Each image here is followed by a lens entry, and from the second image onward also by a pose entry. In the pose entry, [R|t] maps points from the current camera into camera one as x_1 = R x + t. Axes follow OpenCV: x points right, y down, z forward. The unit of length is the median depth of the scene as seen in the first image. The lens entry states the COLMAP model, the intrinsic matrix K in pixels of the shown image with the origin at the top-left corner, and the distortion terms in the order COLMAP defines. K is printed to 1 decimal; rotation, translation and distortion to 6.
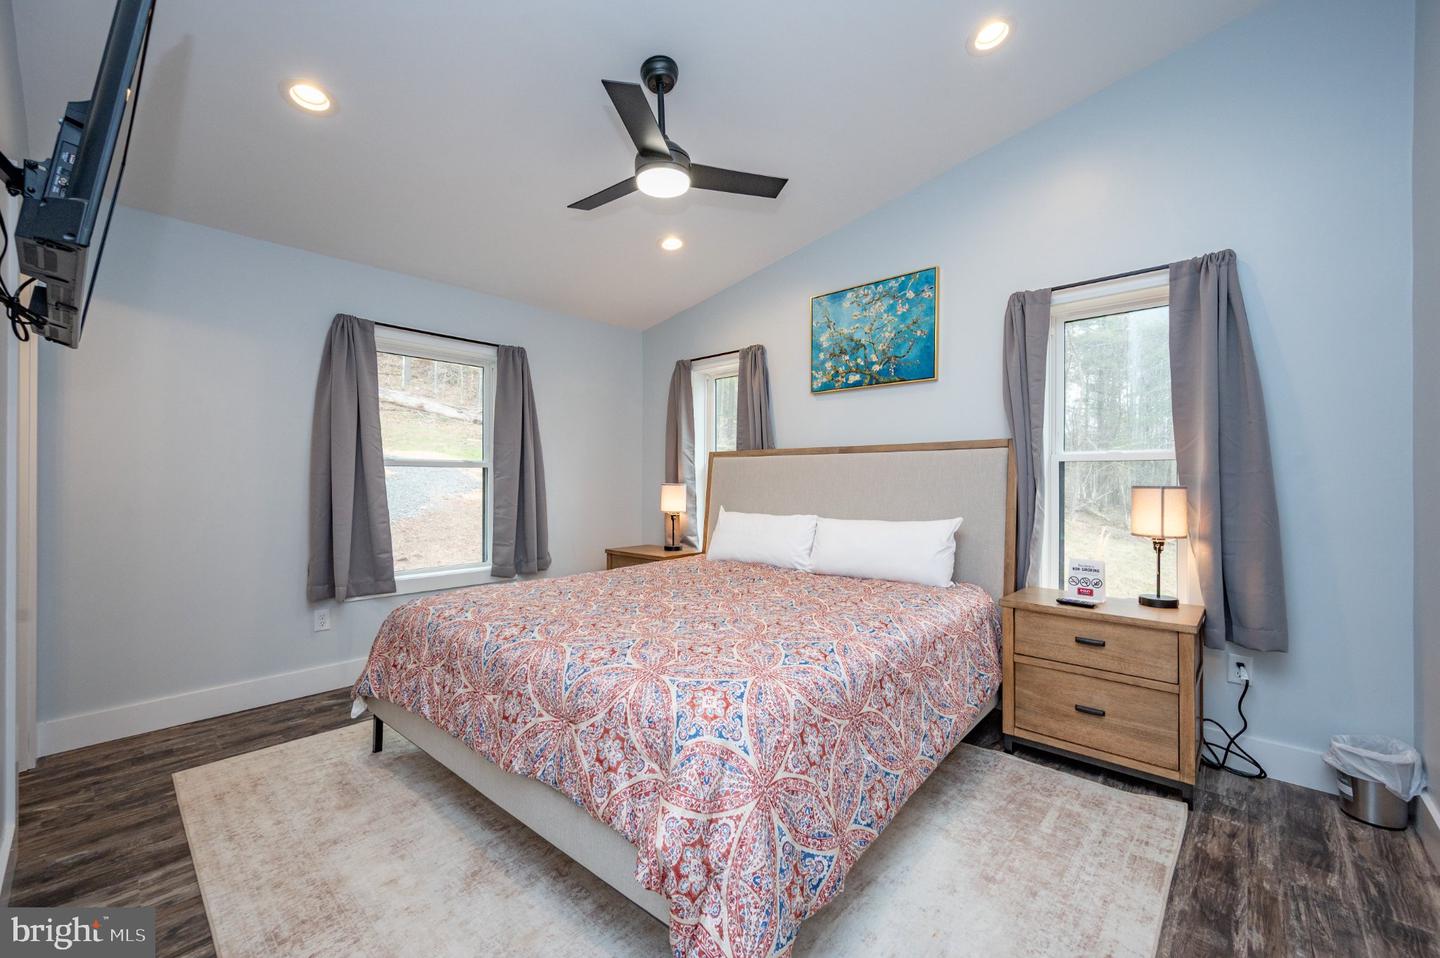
lens RADIAL K [[559.2, 0, 716.2], [0, 559.2, 483.2], [0, 0, 1]] dist [-0.016402, -0.000641]
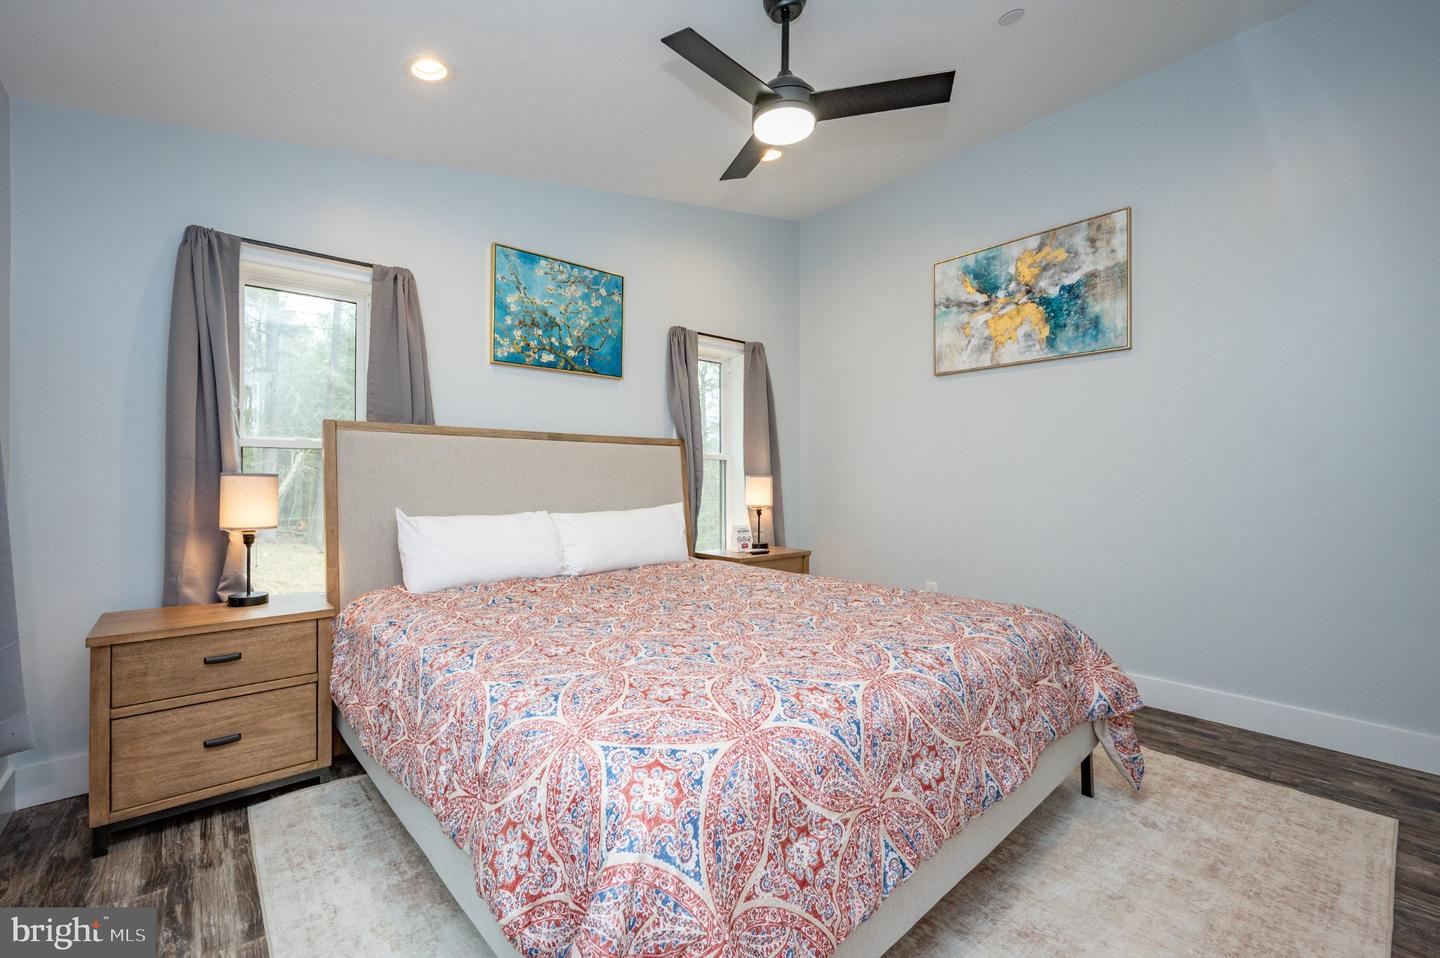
lens RADIAL K [[559.2, 0, 714.7], [0, 559.2, 475.8], [0, 0, 1]] dist [-0.016402, -0.000641]
pose [[0.165041, 0.007237, 0.986260, -0.597259], [0.005888, 0.999948, -0.008323, 0.011648], [-0.986269, 0.007181, 0.164990, 0.590236]]
